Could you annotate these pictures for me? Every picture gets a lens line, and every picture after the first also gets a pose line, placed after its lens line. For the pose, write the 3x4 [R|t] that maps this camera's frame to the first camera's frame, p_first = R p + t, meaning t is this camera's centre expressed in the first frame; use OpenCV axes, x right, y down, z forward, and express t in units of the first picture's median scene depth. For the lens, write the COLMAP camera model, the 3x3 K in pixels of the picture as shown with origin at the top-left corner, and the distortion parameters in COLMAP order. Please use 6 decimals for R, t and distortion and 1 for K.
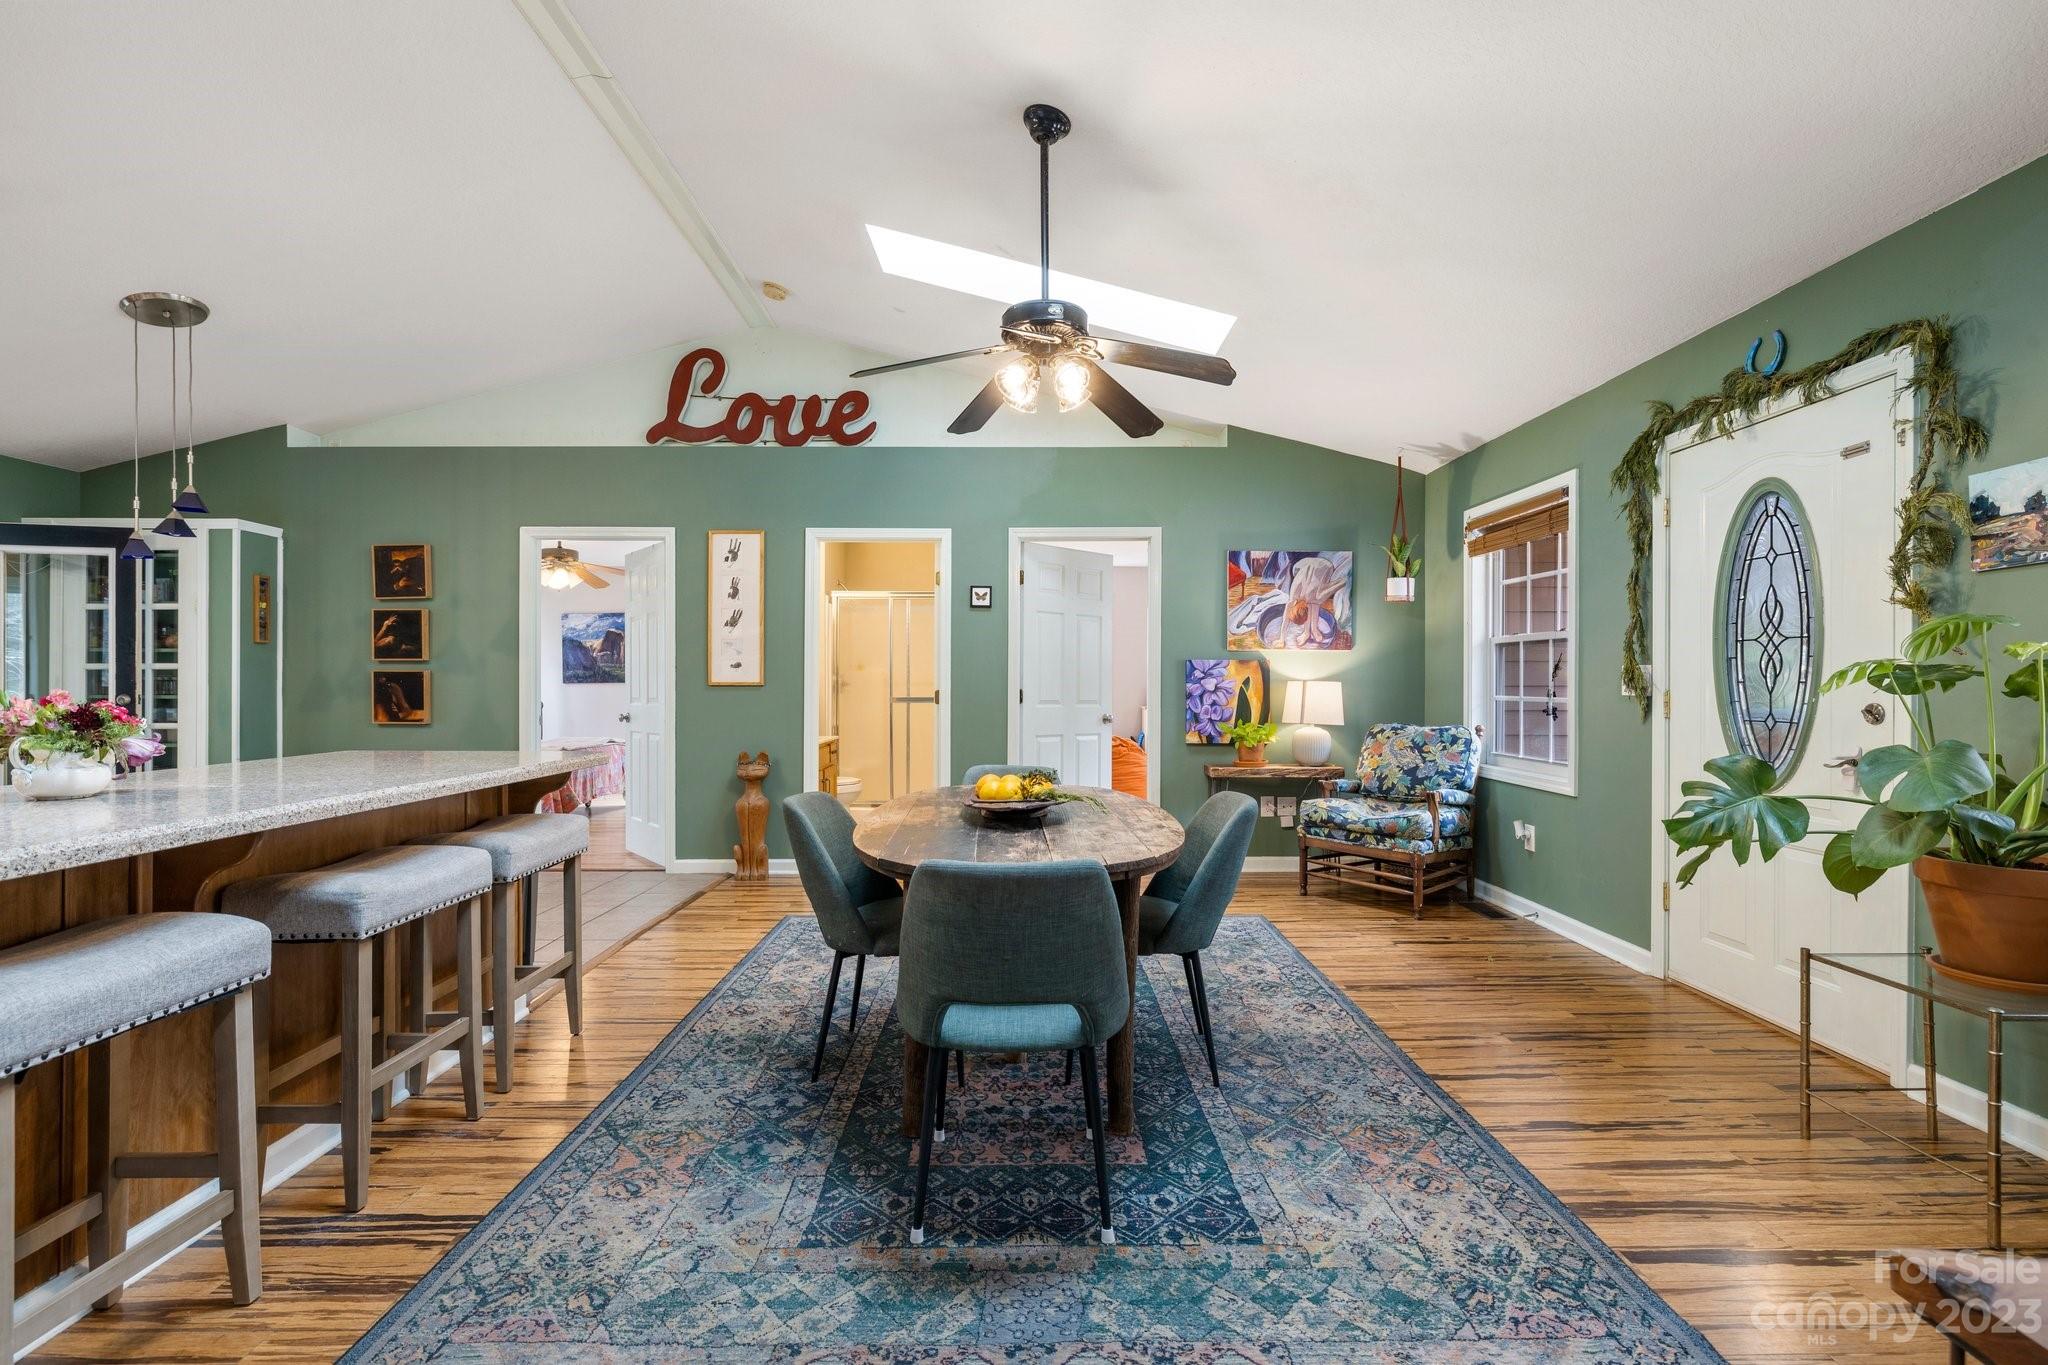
lens RADIAL K [[911.2, 0, 1026.7], [0, 911.2, 688.3], [0, 0, 1]] dist [-0.005402, 0.000279]
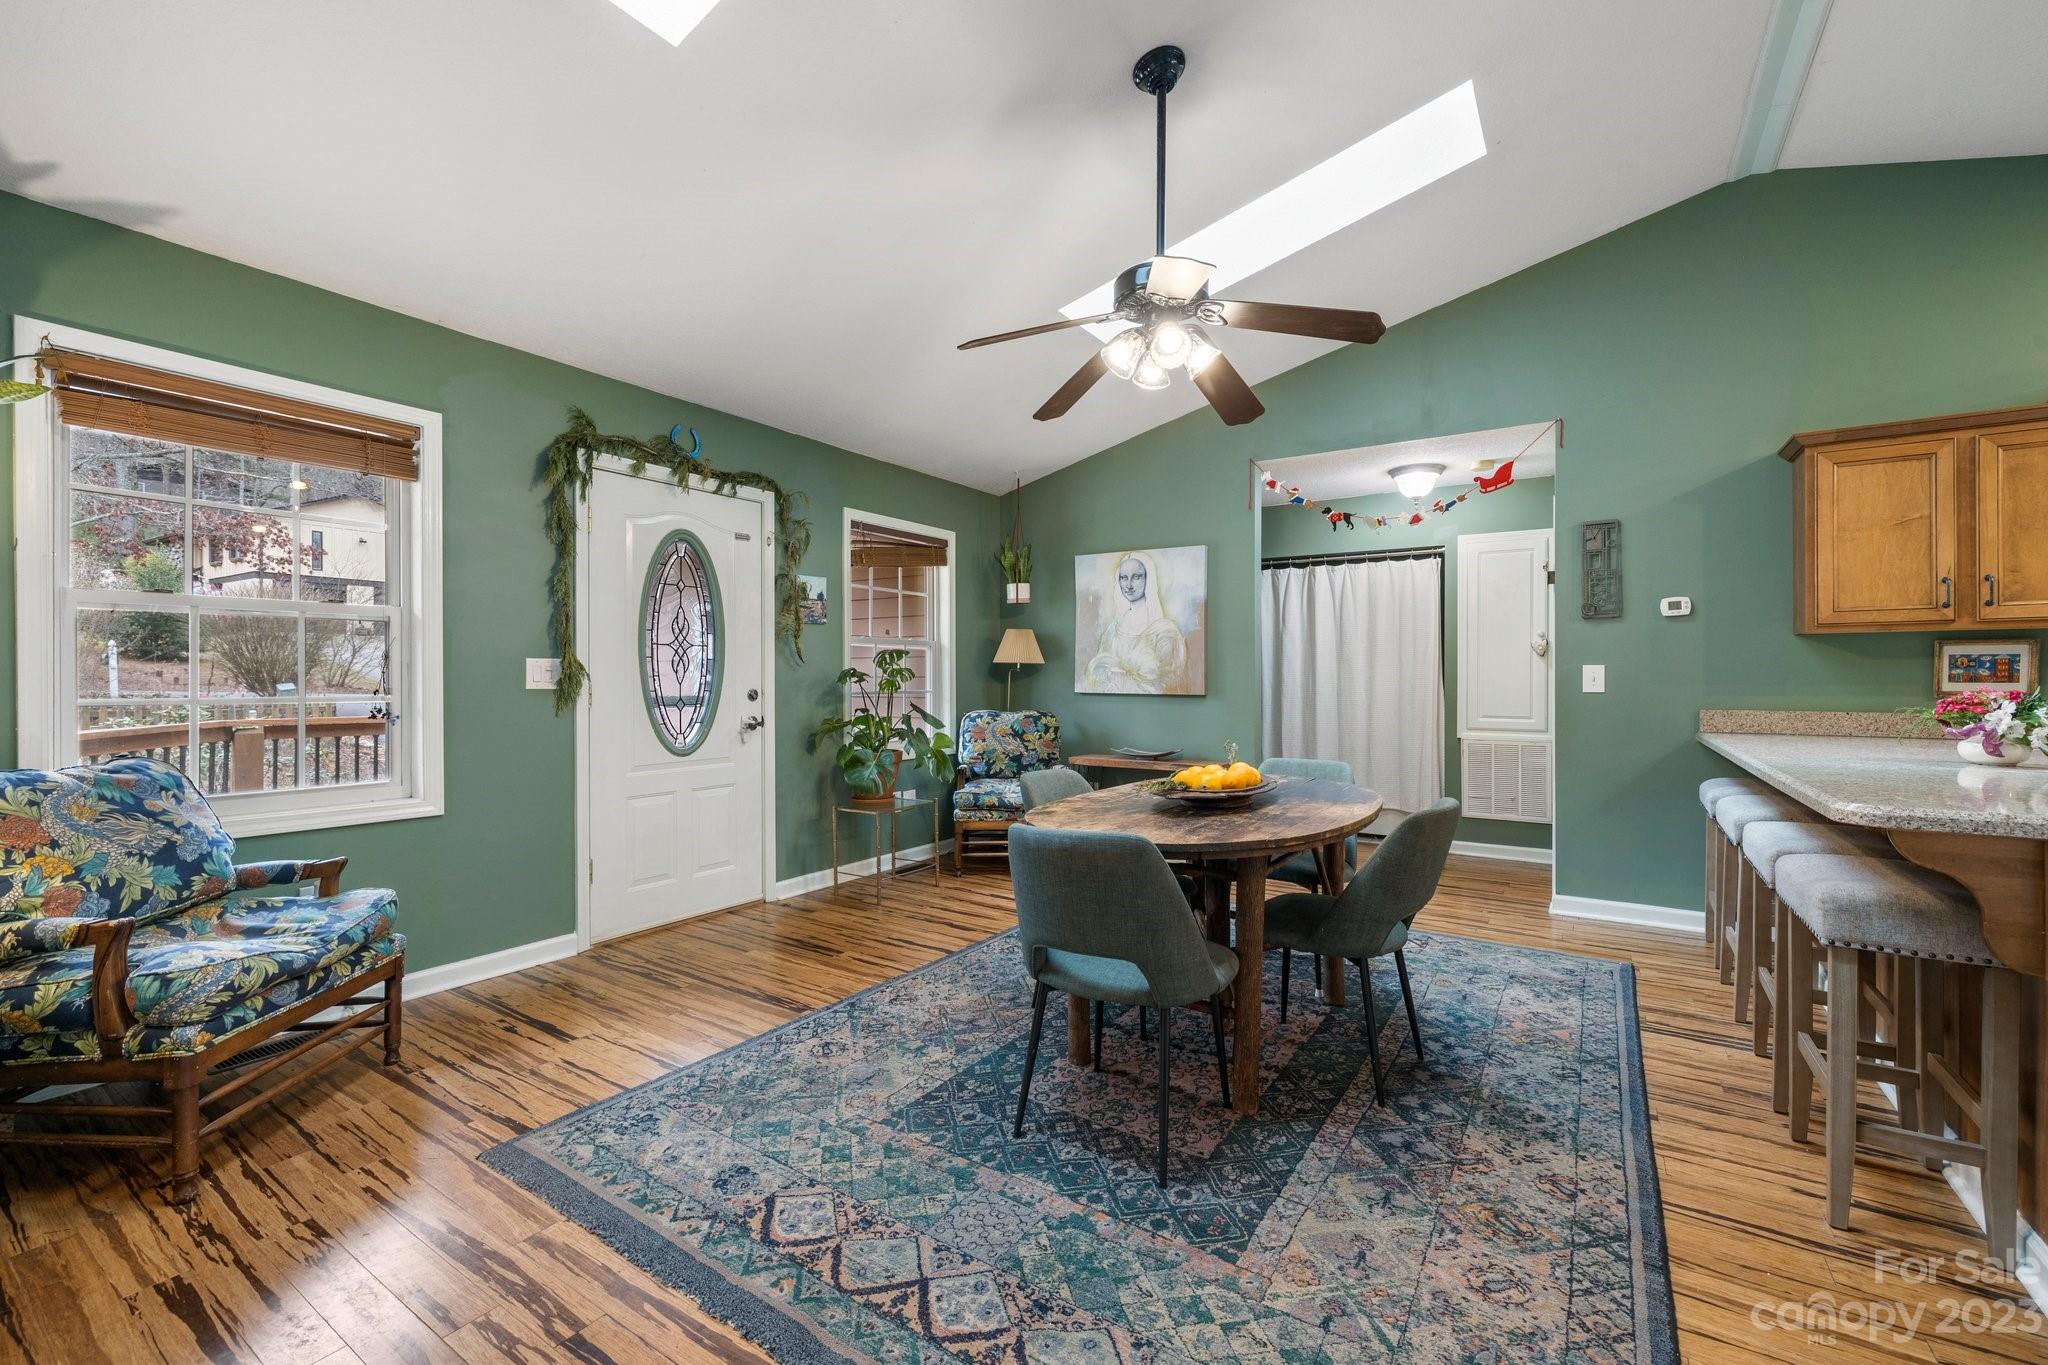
lens RADIAL K [[862.7, 0, 1027.5], [0, 862.7, 676.9], [0, 0, 1]] dist [0.003487, 0.000229]
pose [[-0.831005, -0.002207, 0.556261, -0.322074], [-0.000501, 0.999995, 0.003219, -0.009157], [-0.556265, 0.002396, -0.831002, 1.635276]]
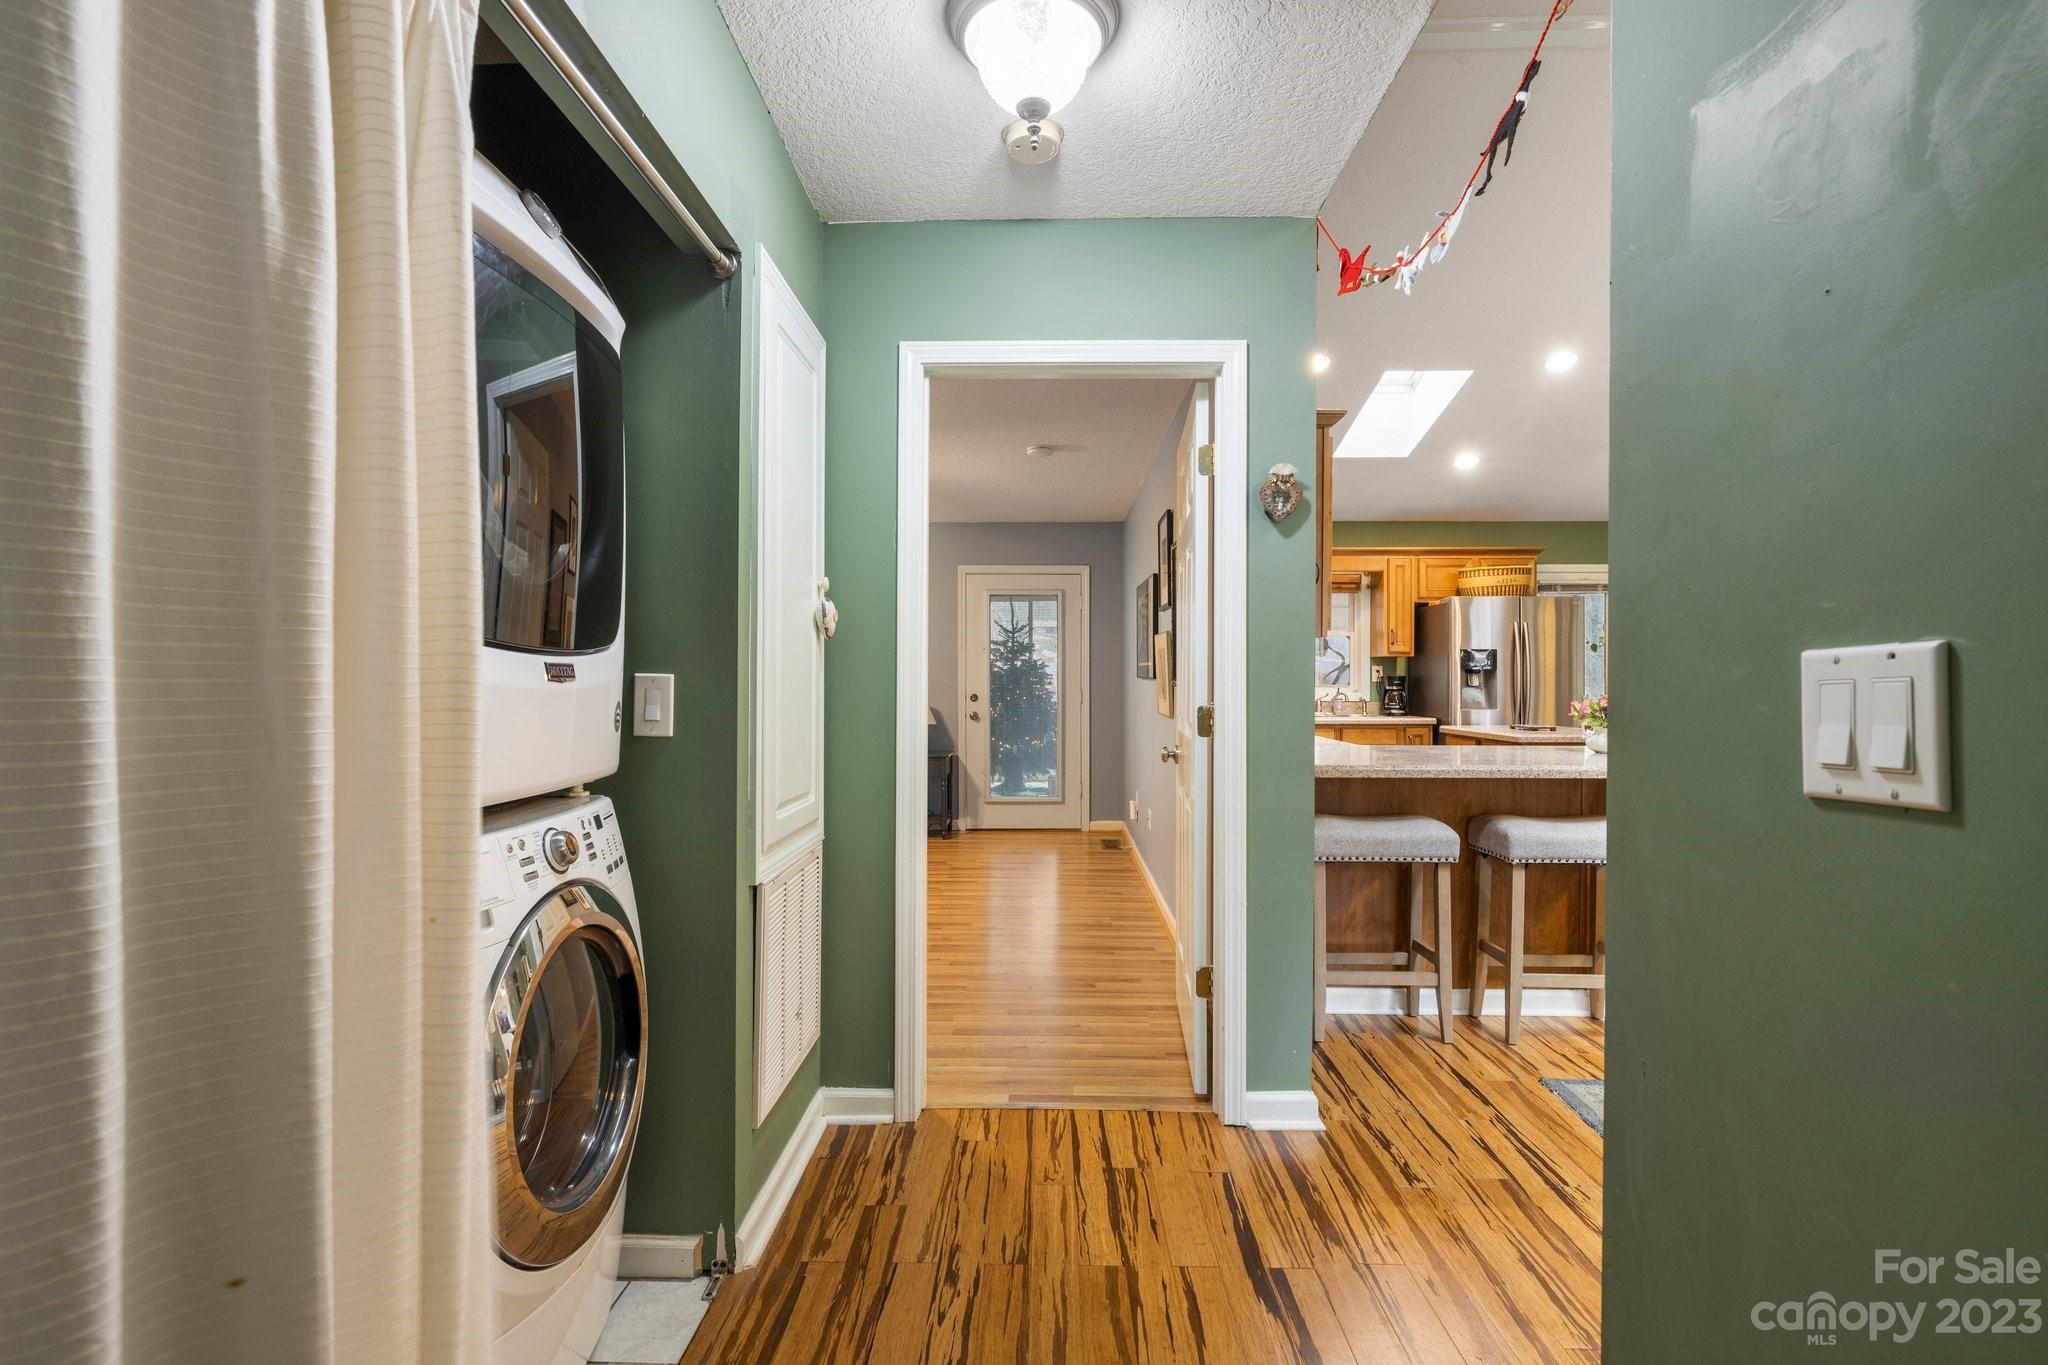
lens RADIAL K [[928.6, 0, 1030.9], [0, 928.6, 681.4], [0, 0, 1]] dist [-0.001623, 0.000036]
pose [[-0.029531, 0.001713, -0.999562, 0.490479], [-0.005160, 0.999985, 0.001866, -0.012703], [0.999551, 0.005213, -0.029522, -0.069710]]
